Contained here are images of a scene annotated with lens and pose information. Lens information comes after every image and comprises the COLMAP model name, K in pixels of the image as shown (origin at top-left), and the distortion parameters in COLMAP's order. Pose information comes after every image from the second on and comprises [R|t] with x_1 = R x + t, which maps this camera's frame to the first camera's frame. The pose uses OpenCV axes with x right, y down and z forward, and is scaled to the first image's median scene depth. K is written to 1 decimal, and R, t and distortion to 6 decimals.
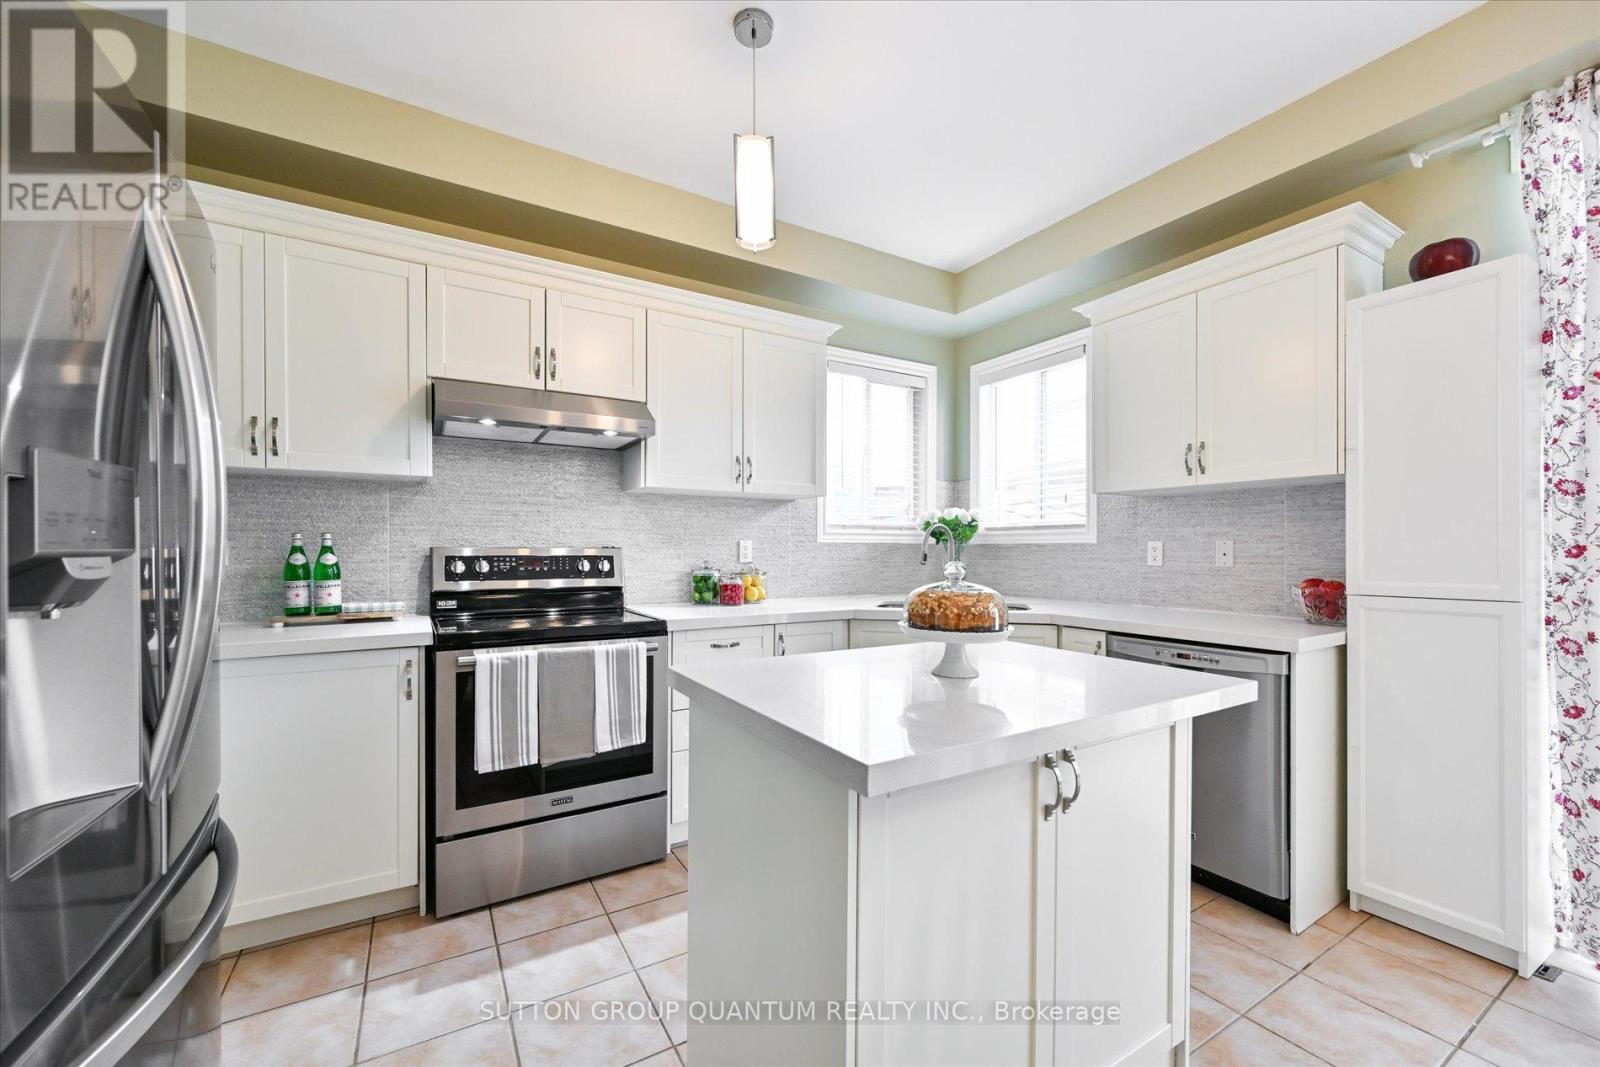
lens RADIAL K [[647.0, 0, 811.2], [0, 647.0, 545.5], [0, 0, 1]] dist [0.000018, 0.000055]
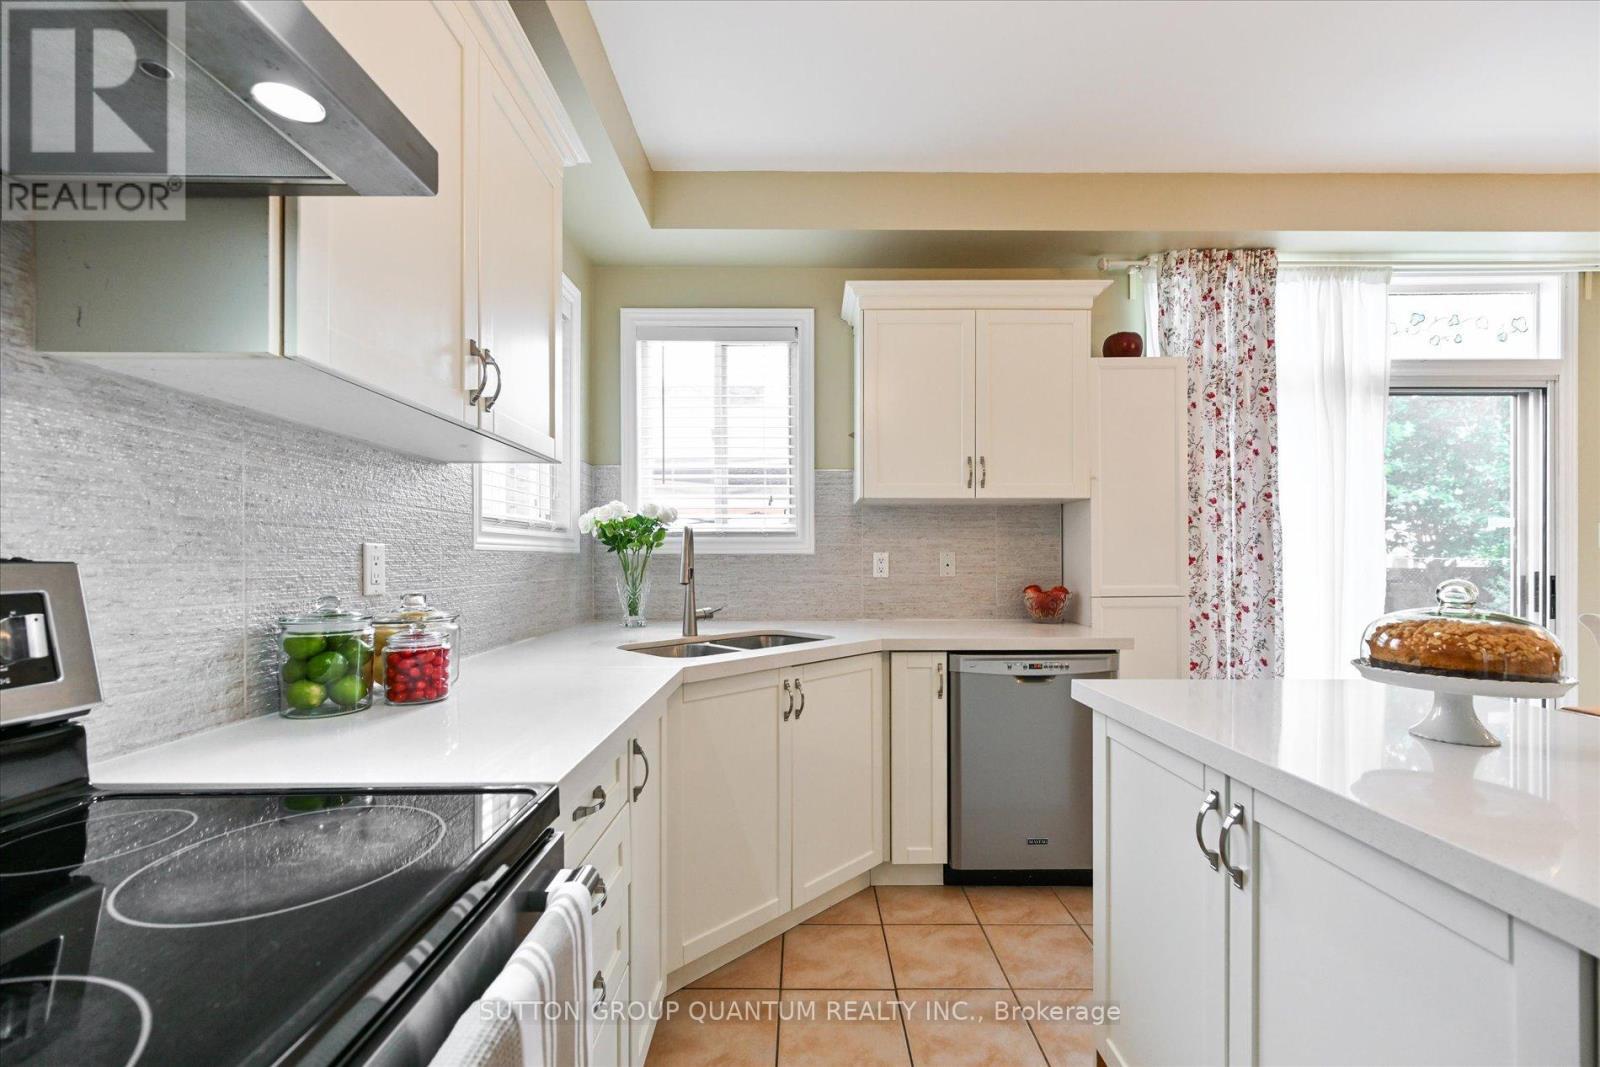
lens RADIAL K [[647.0, 0, 803.5], [0, 647.0, 560.7], [0, 0, 1]] dist [0.000018, 0.000055]
pose [[0.514738, -0.003701, 0.857340, -0.348087], [-0.003117, 0.999976, 0.006189, 0.000439], [-0.857342, -0.005858, 0.514714, 0.575963]]
